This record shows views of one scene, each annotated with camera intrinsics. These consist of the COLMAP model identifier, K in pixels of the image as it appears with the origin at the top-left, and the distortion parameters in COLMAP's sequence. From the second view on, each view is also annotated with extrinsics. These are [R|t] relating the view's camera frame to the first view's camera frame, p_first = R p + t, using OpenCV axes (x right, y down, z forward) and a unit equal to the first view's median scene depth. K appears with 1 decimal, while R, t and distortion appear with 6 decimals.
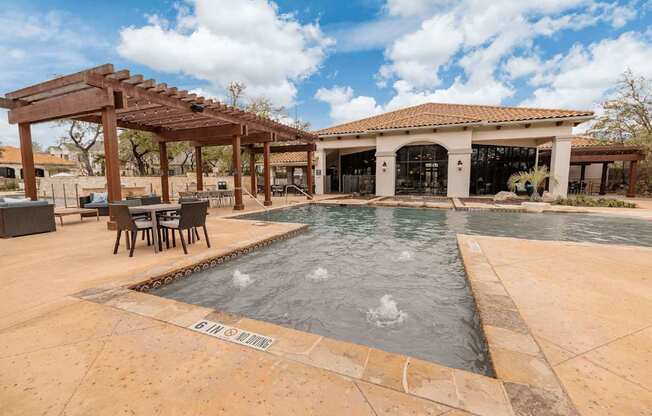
lens RADIAL K [[278.3, 0, 326.0], [0, 278.3, 208.0], [0, 0, 1]] dist [-0.001544, -0.000530]
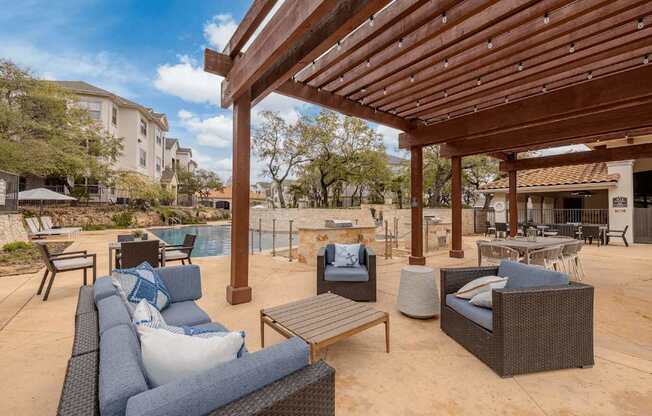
lens RADIAL K [[278.3, 0, 326.0], [0, 278.3, 208.0], [0, 0, 1]] dist [-0.001544, -0.000530]
pose [[0.874427, 0.001769, -0.485154, -0.238499], [-0.058133, 0.993171, -0.101155, -0.024815], [0.481662, 0.116656, 0.868558, 0.224199]]
